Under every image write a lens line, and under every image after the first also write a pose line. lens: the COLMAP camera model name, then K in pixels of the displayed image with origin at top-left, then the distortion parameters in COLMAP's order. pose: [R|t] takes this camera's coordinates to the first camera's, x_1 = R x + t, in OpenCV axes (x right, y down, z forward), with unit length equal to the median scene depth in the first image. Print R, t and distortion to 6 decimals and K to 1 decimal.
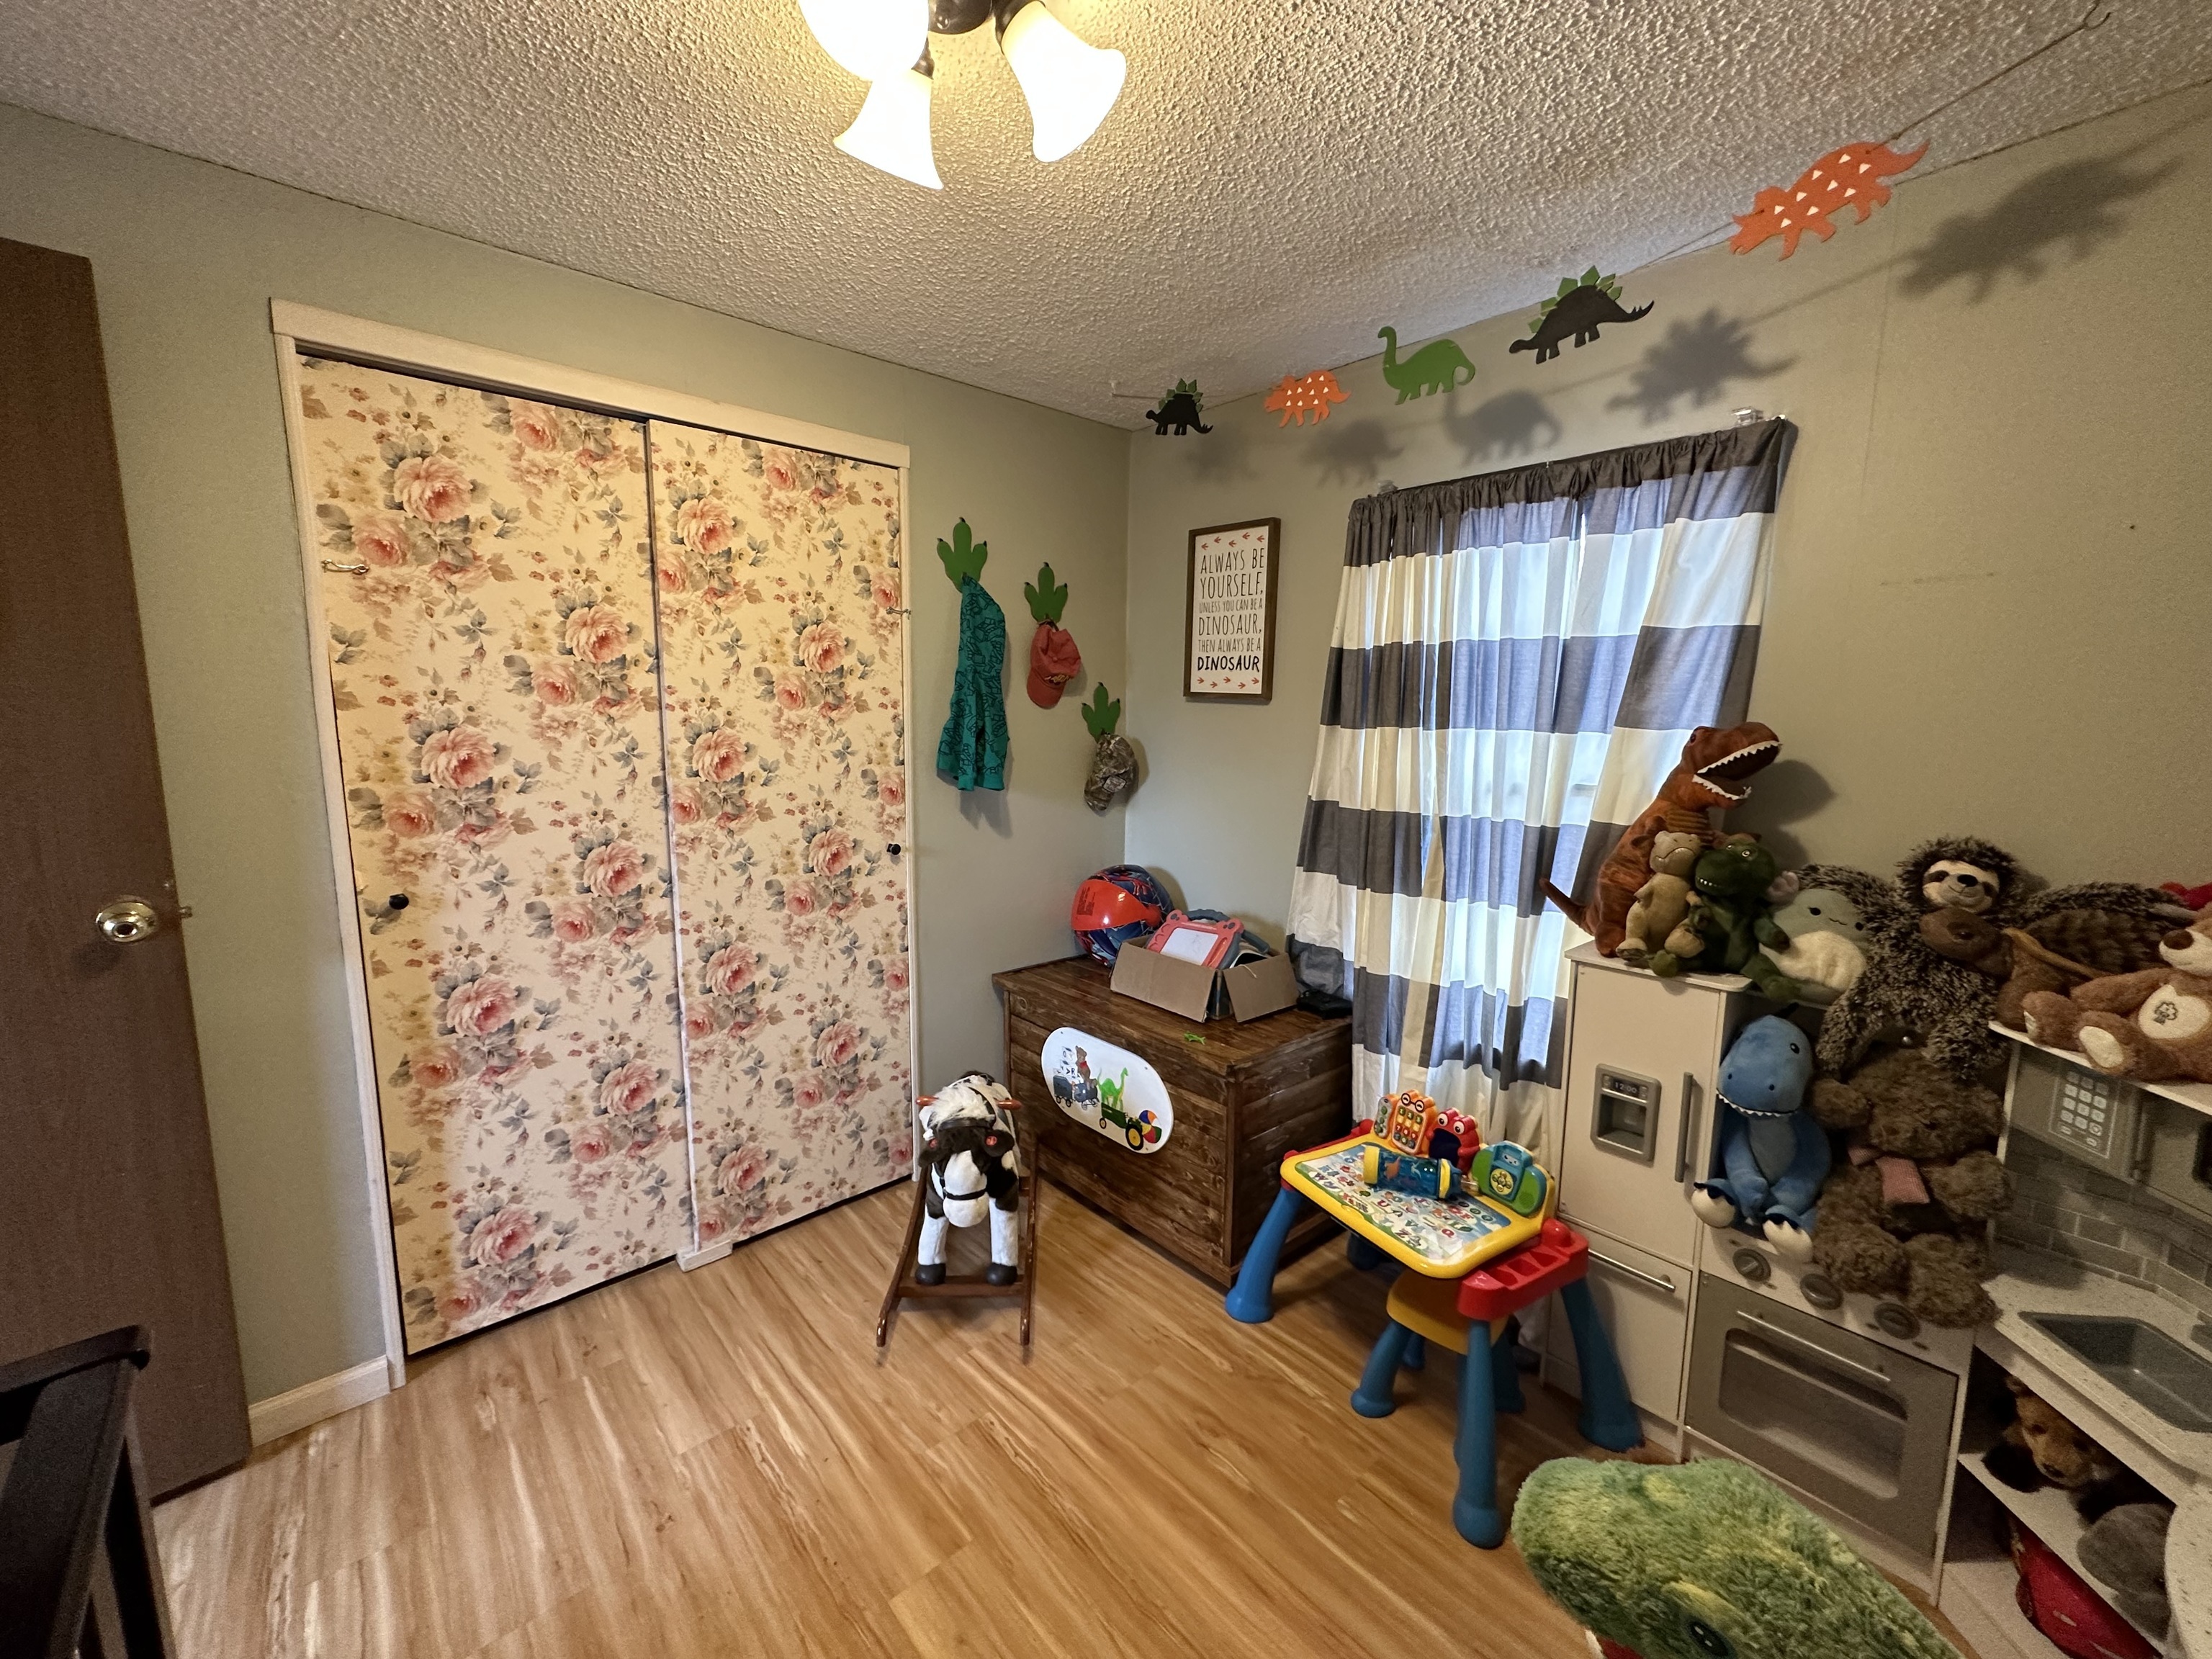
lens RADIAL K [[877.4, 0, 1105.5], [0, 877.4, 826.5], [0, 0, 1]] dist [-0.001940, -0.000019]
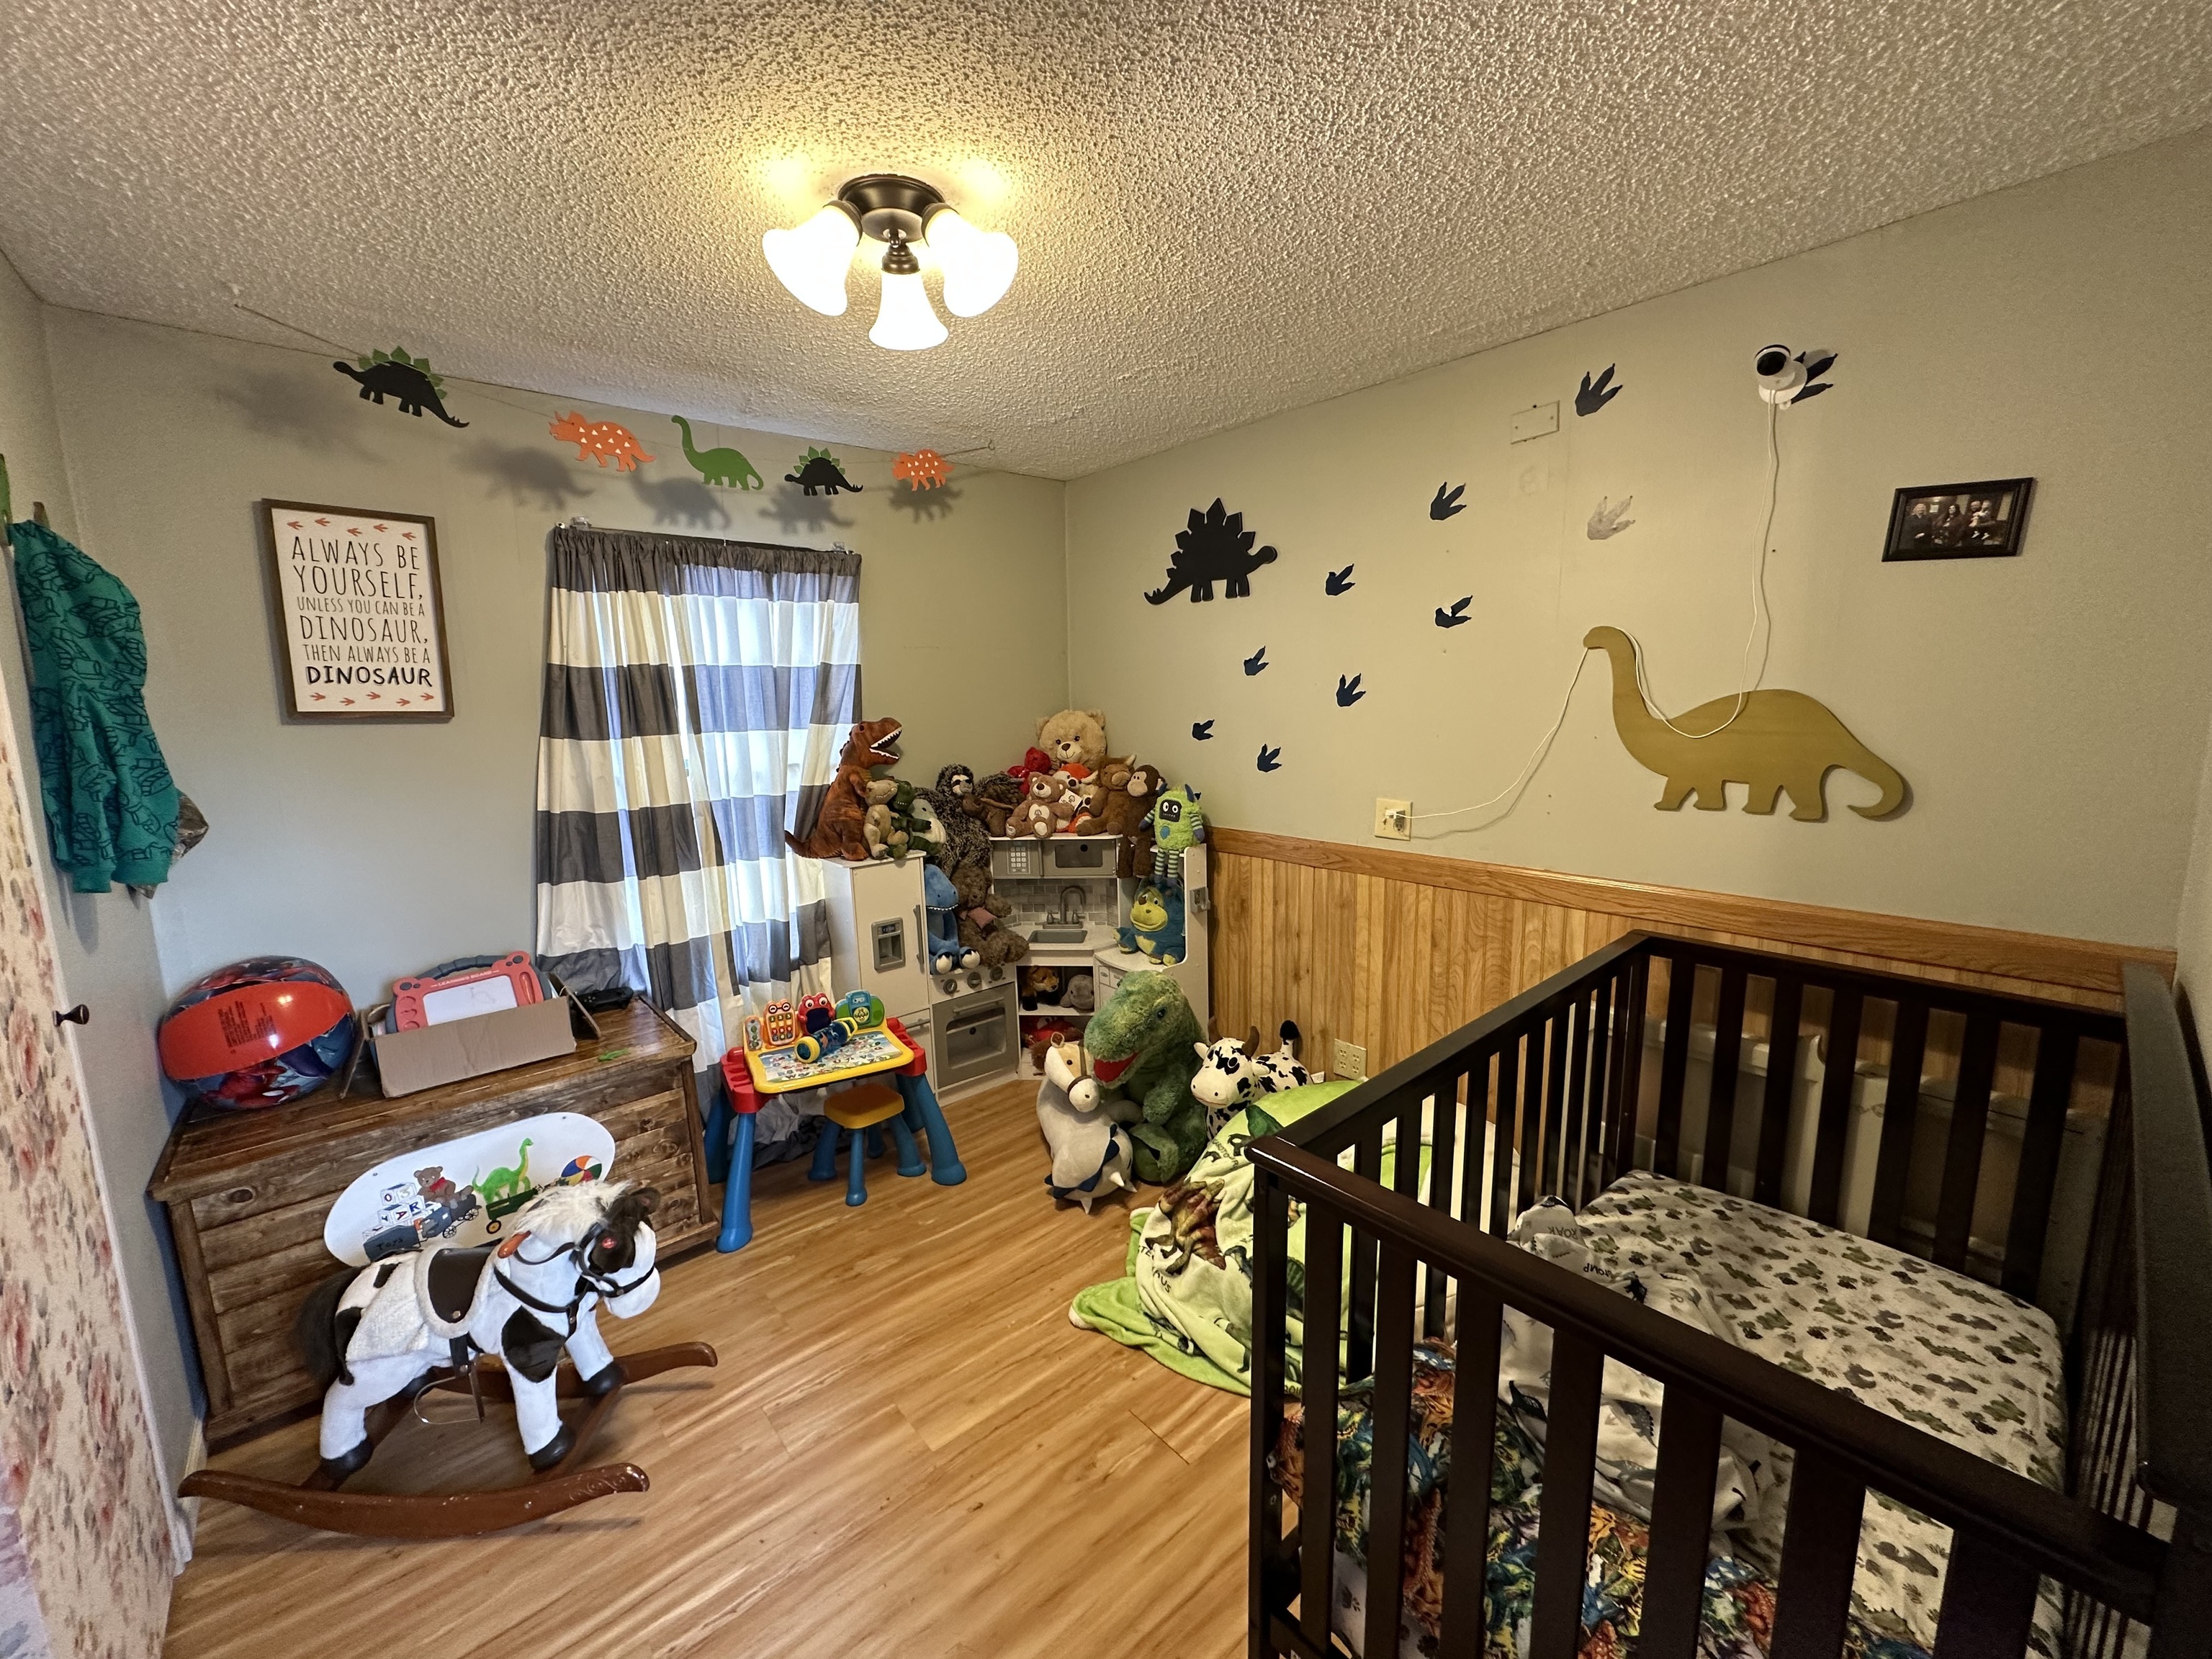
lens RADIAL K [[877.4, 0, 1104.9], [0, 877.4, 828.0], [0, 0, 1]] dist [-0.001940, -0.000019]
pose [[0.015145, -0.163046, 0.986502, -0.906759], [0.156916, 0.974778, 0.158699, -0.089435], [-0.987496, 0.152395, 0.040347, 0.395984]]
